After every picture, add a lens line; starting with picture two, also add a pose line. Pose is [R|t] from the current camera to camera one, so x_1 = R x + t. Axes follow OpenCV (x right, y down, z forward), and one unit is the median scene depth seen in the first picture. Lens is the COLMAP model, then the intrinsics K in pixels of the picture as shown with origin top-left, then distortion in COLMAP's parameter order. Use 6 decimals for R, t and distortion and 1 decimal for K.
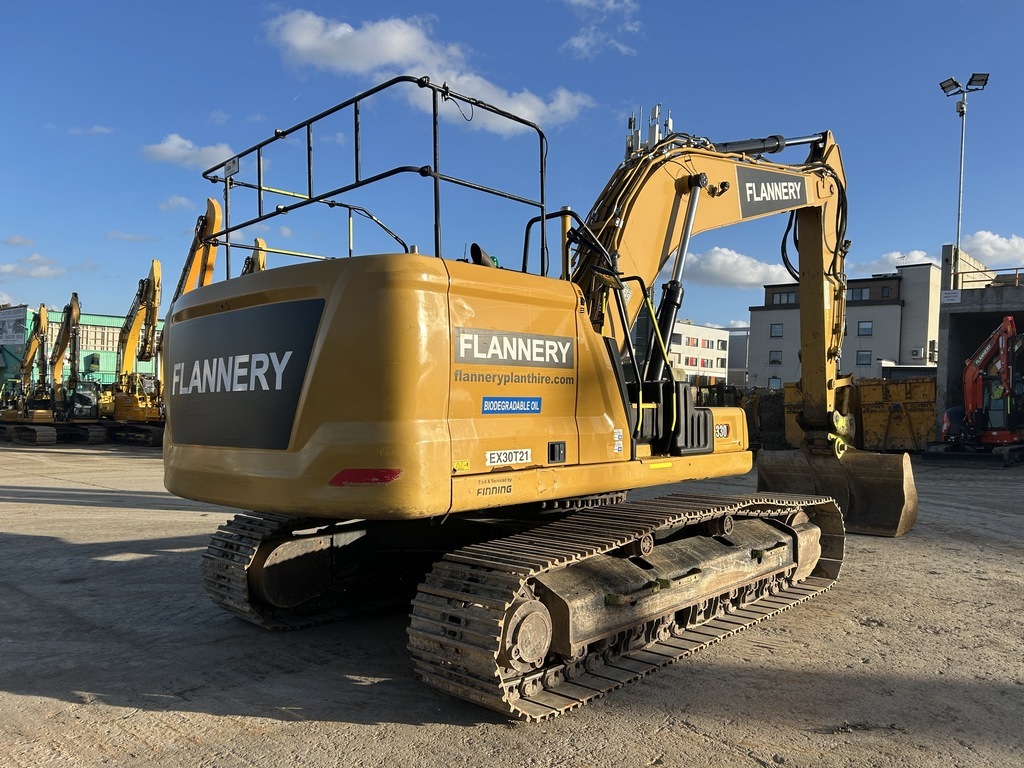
lens RADIAL K [[763.0, 0, 518.0], [0, 763.0, 378.8], [0, 0, 1]] dist [0.056125, -0.024139]
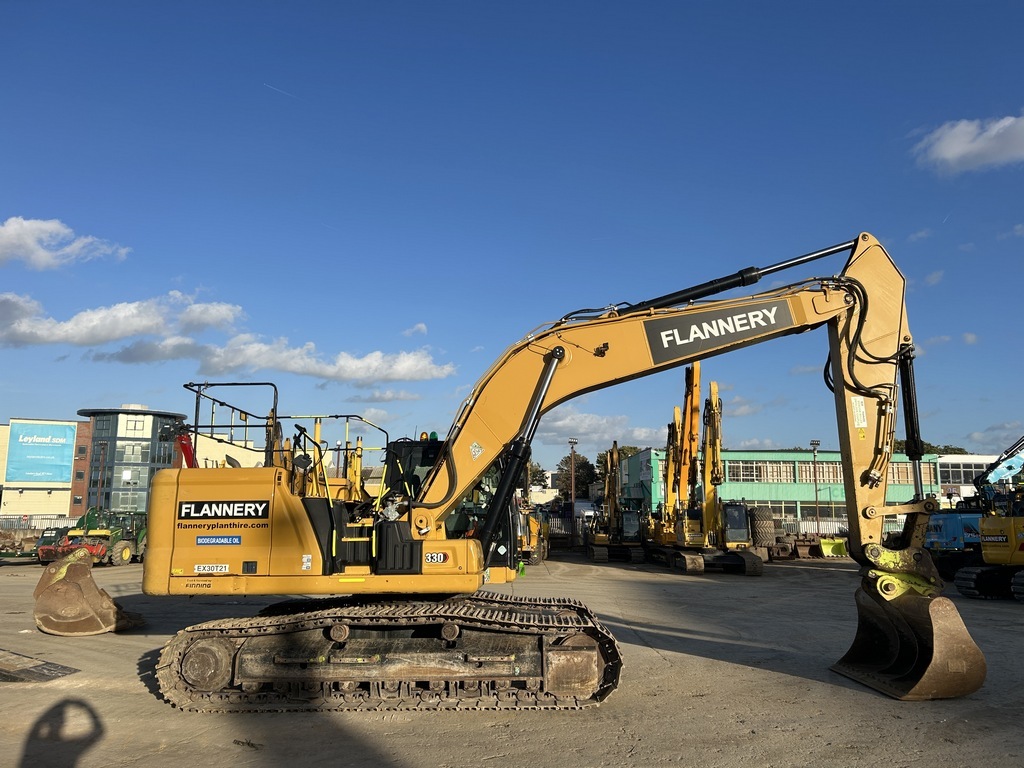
lens RADIAL K [[763.0, 0, 521.4], [0, 763.0, 387.7], [0, 0, 1]] dist [0.056125, -0.024139]
pose [[0.672179, -0.137075, -0.727589, 1.854137], [0.028877, 0.986818, -0.159235, -0.012115], [0.739826, 0.086024, 0.667276, 0.240245]]
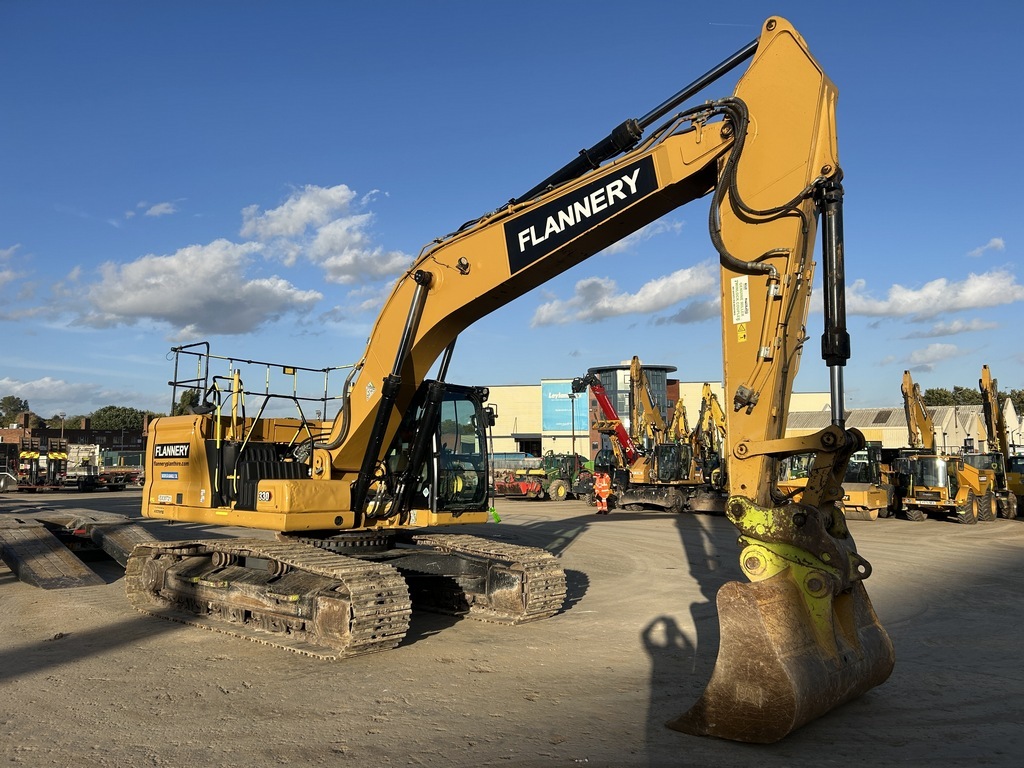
lens RADIAL K [[763.0, 0, 514.8], [0, 763.0, 376.5], [0, 0, 1]] dist [0.056125, -0.024139]
pose [[0.043973, -0.124220, -0.991280, 2.271557], [0.020245, 0.992147, -0.123430, 0.044734], [0.998828, -0.014641, 0.046142, 1.853881]]
